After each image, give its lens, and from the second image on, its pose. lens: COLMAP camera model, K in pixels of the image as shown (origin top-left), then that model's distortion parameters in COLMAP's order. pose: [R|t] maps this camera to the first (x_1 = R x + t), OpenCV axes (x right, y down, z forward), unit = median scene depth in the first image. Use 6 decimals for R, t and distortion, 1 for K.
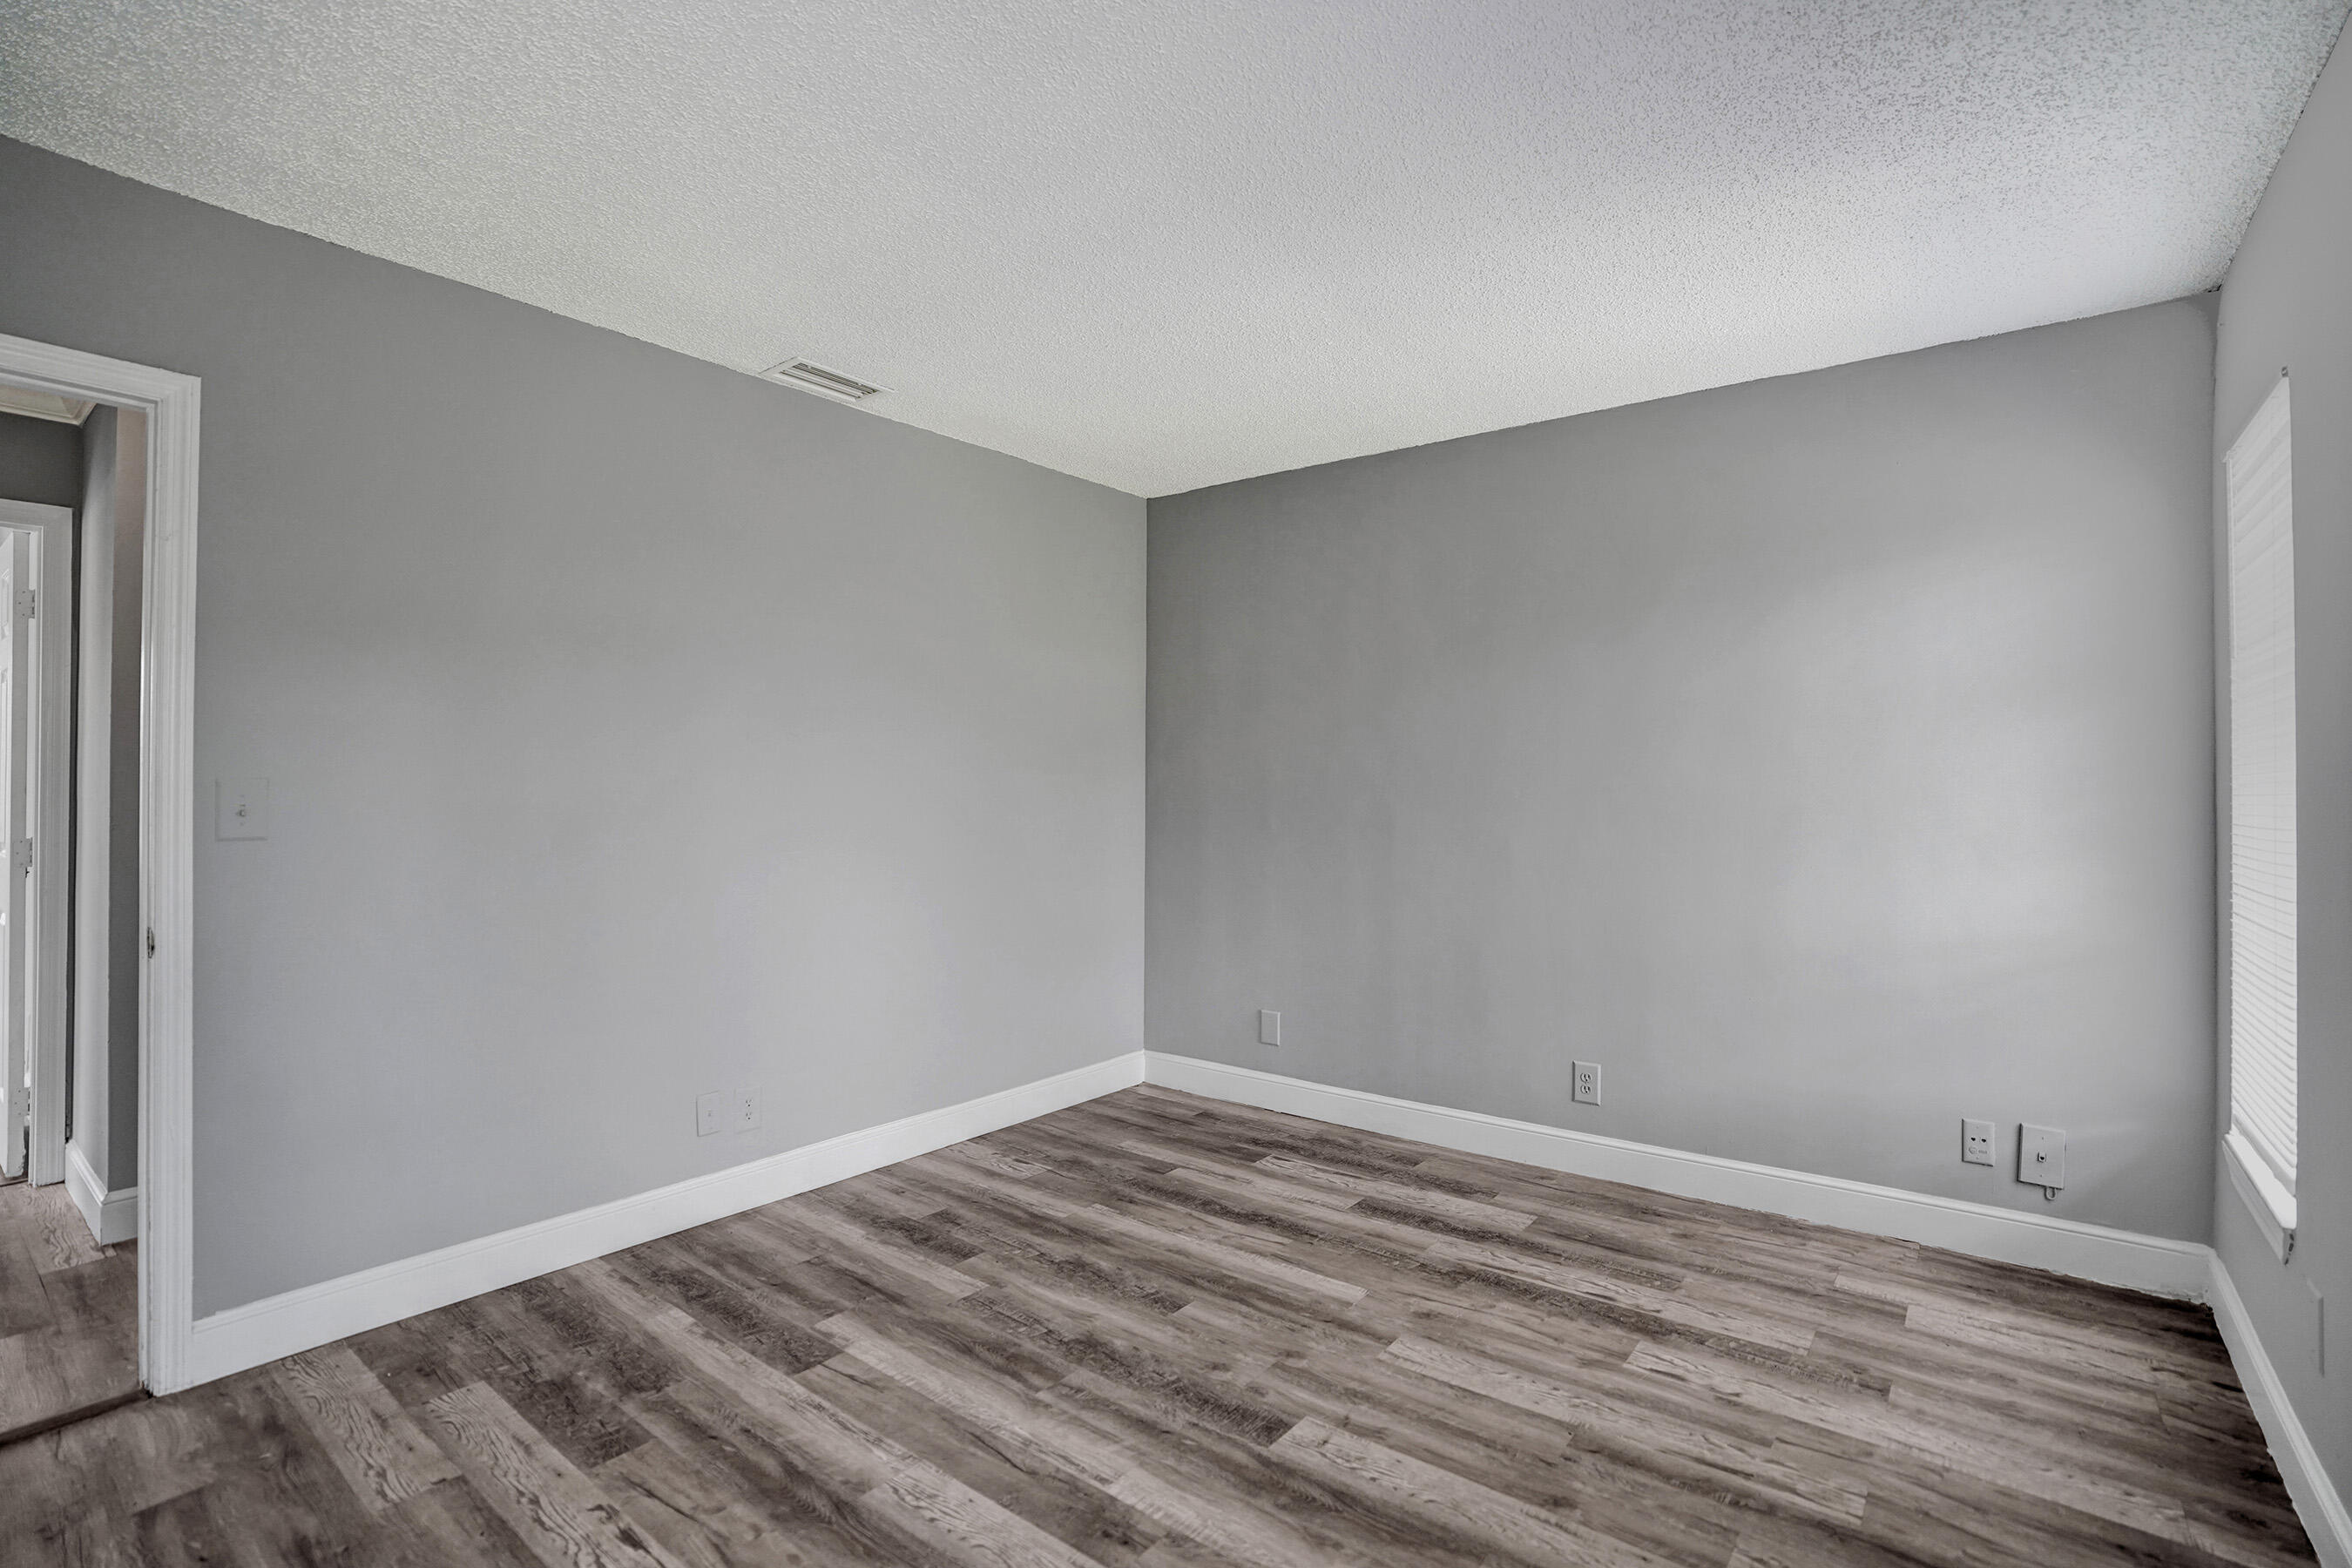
lens RADIAL K [[1097.1, 0, 1168.0], [0, 1097.1, 777.3], [0, 0, 1]] dist [-0.057949, 0.020022]
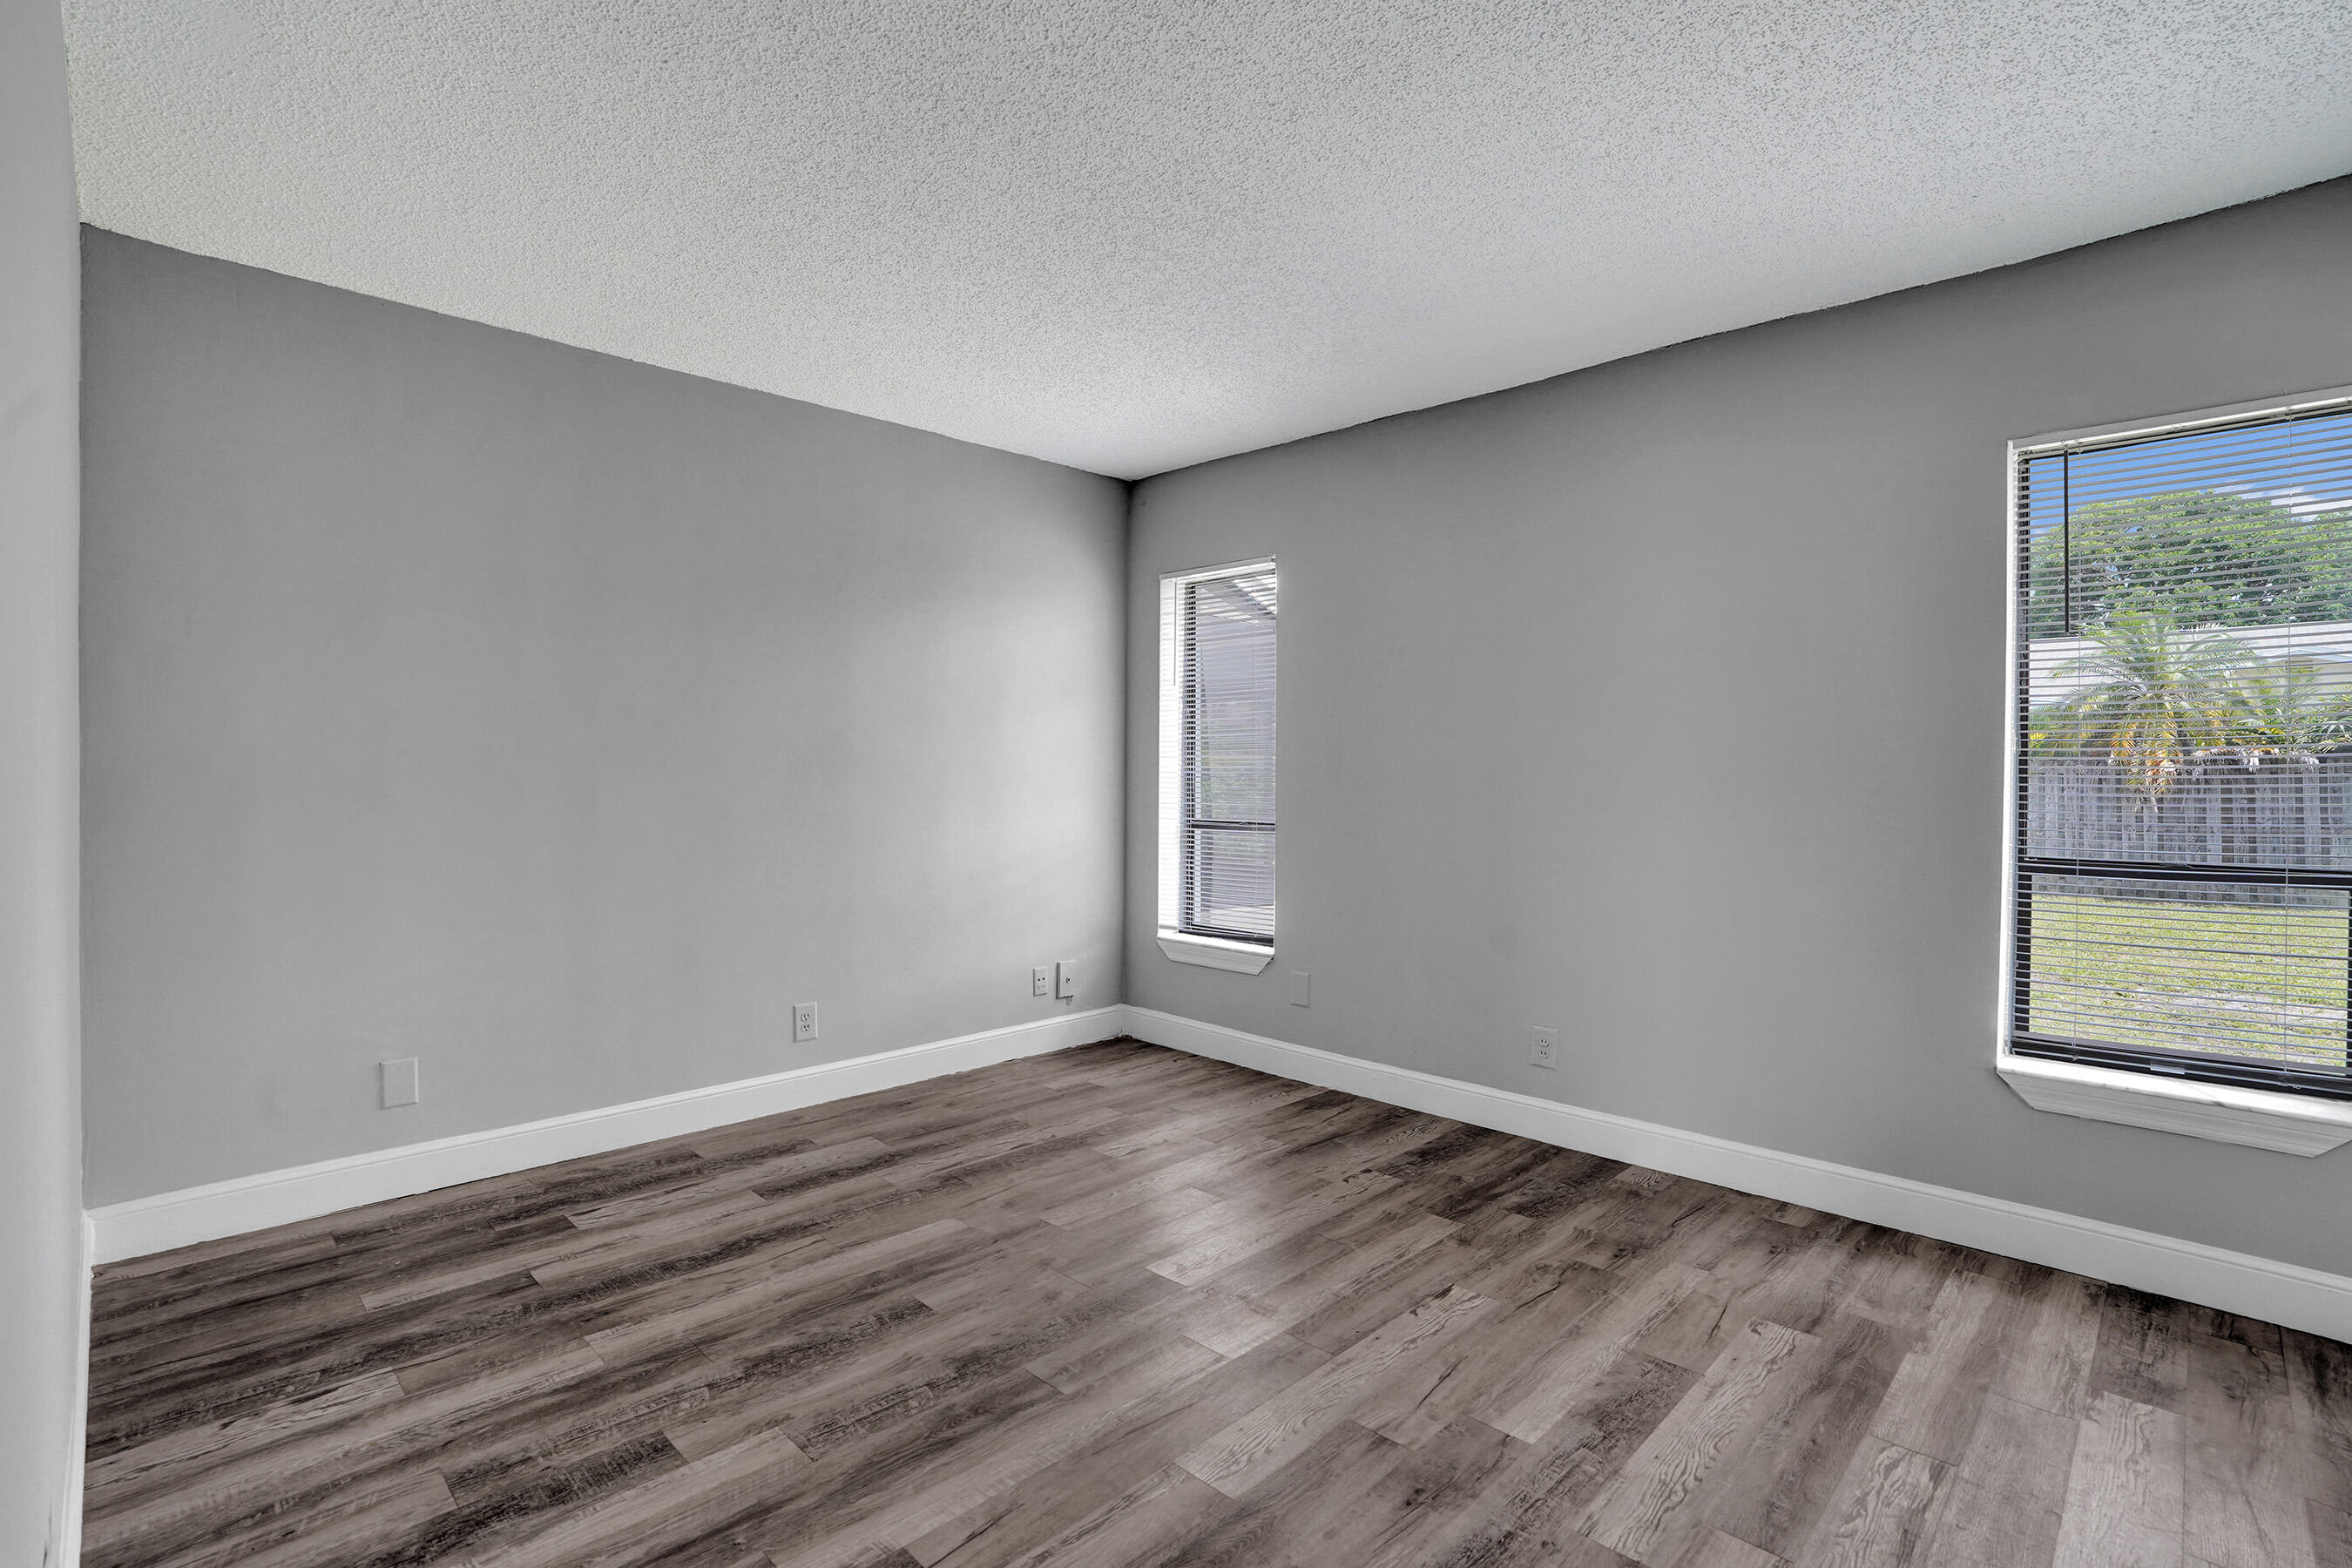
lens RADIAL K [[1097.1, 0, 1181.1], [0, 1097.1, 759.6], [0, 0, 1]] dist [-0.057949, 0.020022]
pose [[0.099246, 0.005221, 0.995049, -0.844984], [-0.015718, 0.999870, -0.003679, 0.021522], [-0.994939, -0.015275, 0.099316, 0.662007]]
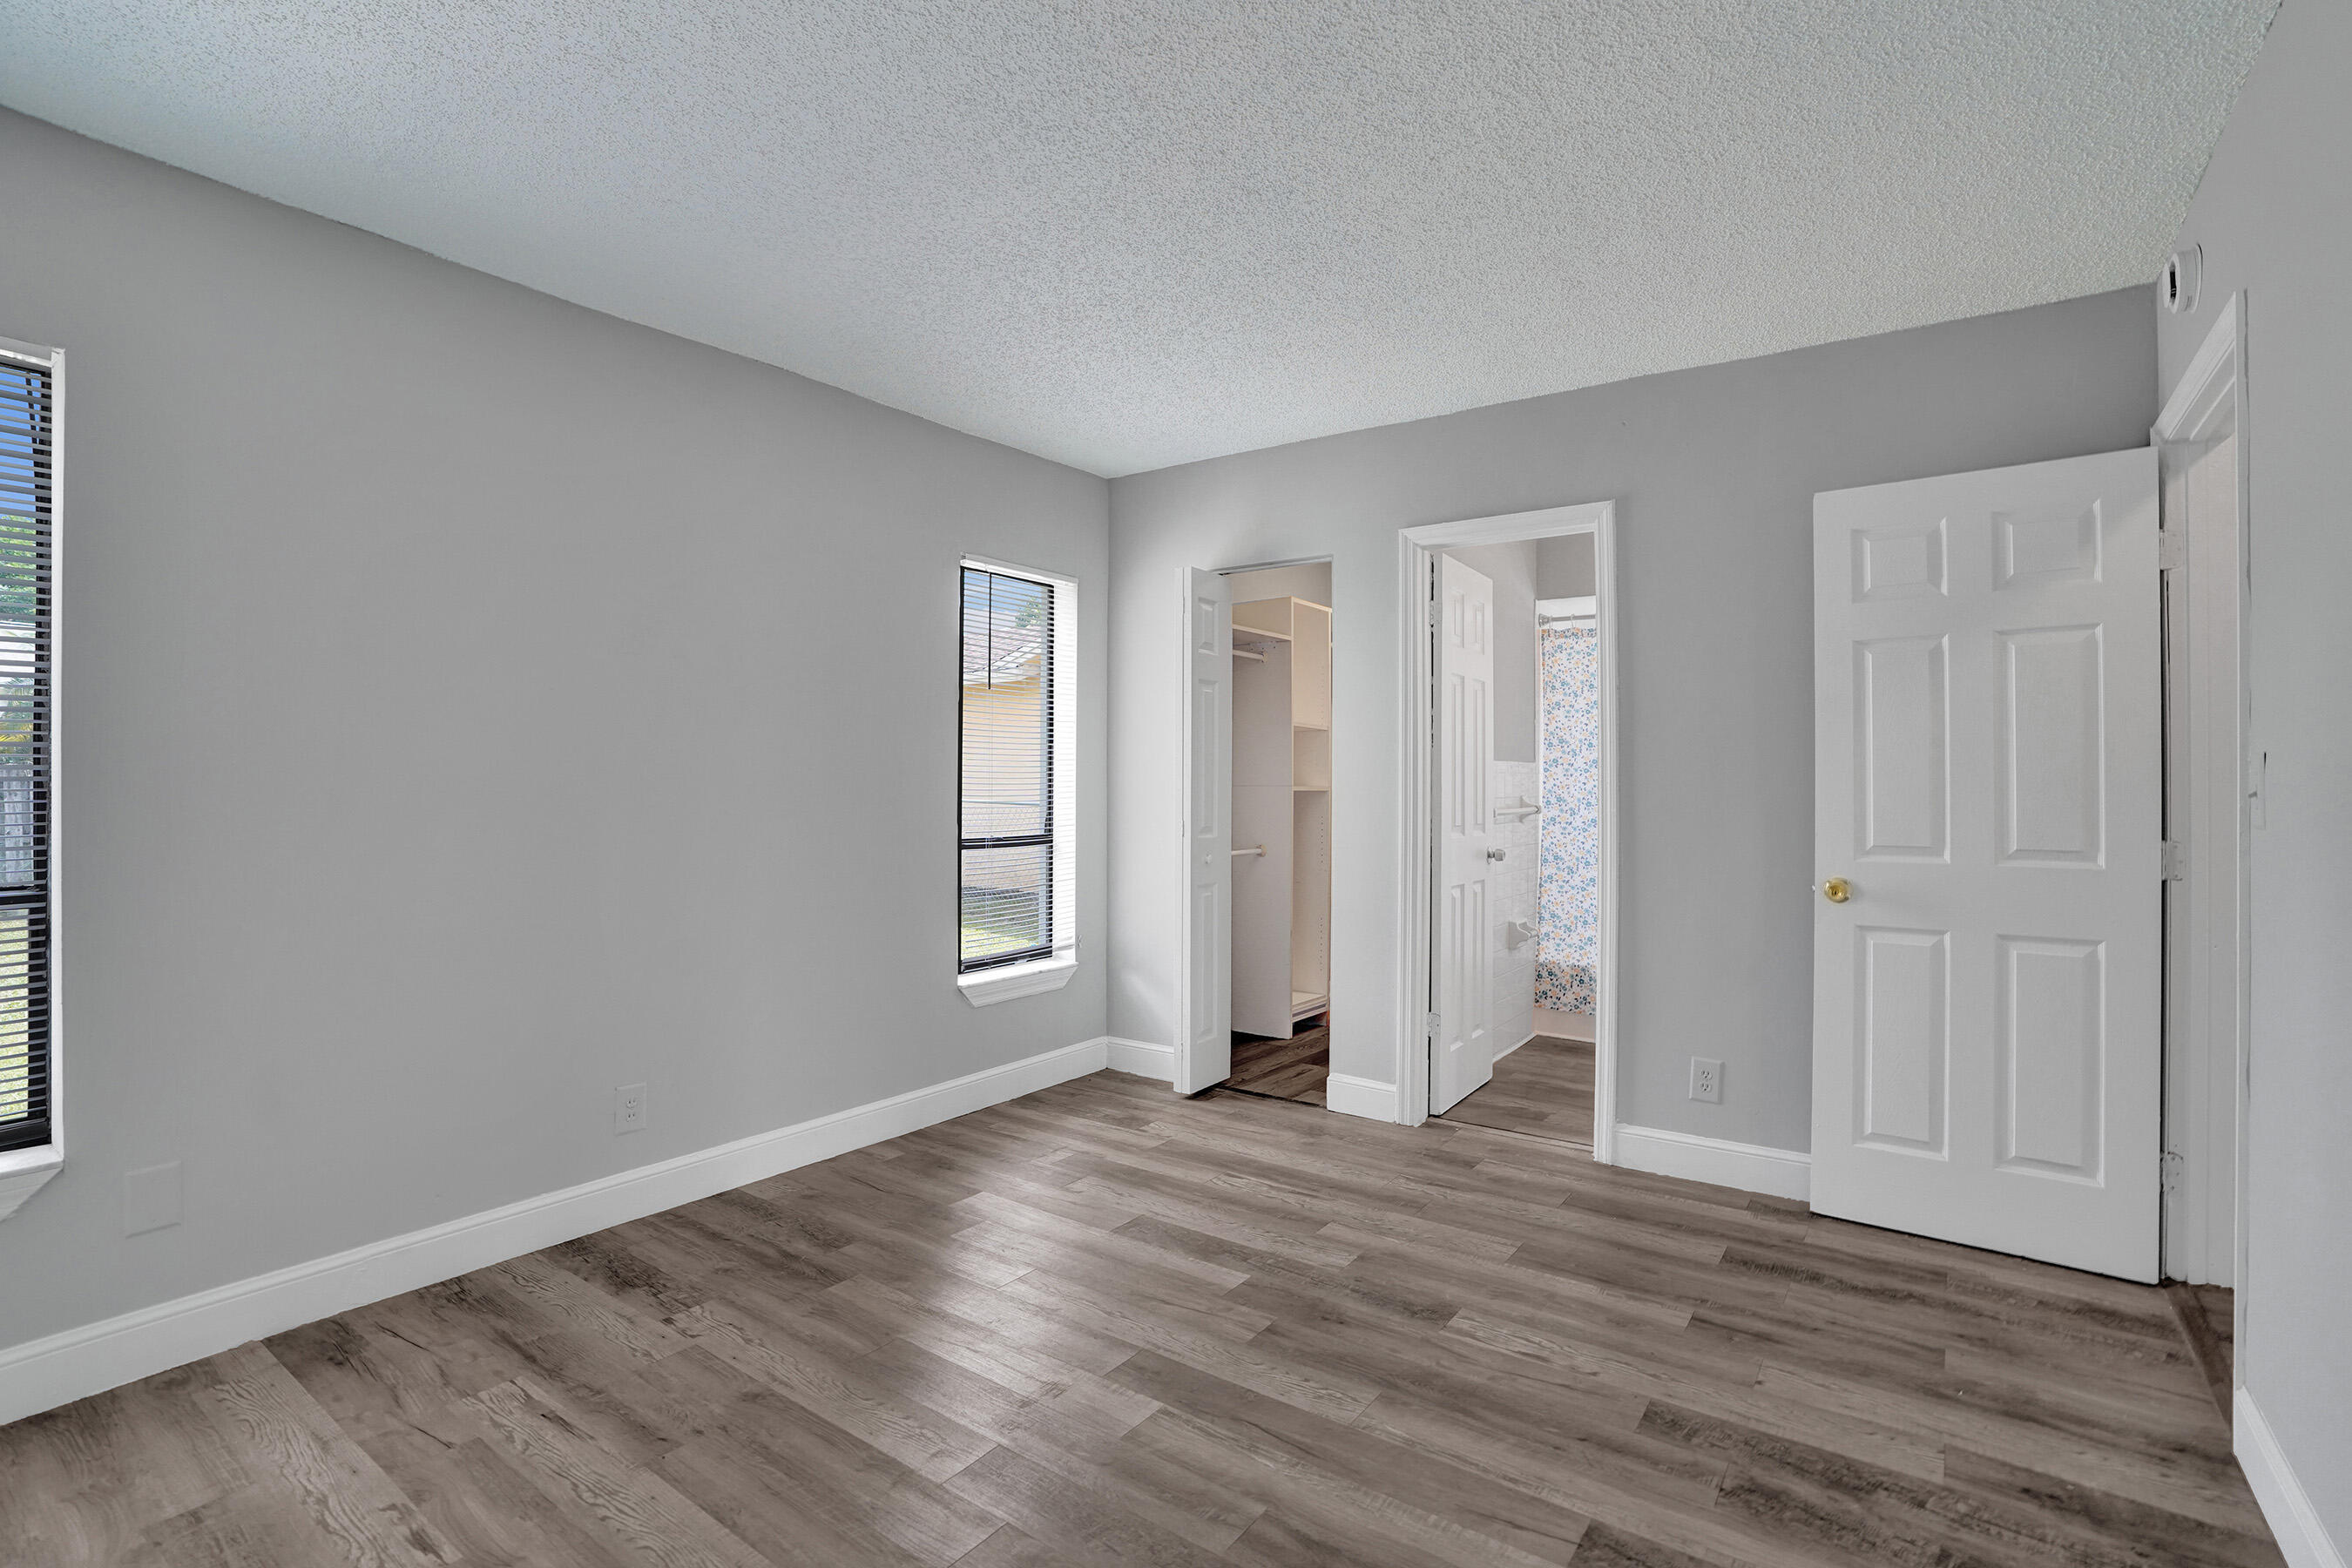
lens RADIAL K [[1097.1, 0, 1181.5], [0, 1097.1, 781.4], [0, 0, 1]] dist [-0.057949, 0.020022]
pose [[-0.998867, -0.005941, -0.047218, -0.014978], [-0.005546, 0.999949, -0.008490, 0.030828], [0.047266, -0.008218, -0.998849, 1.459556]]
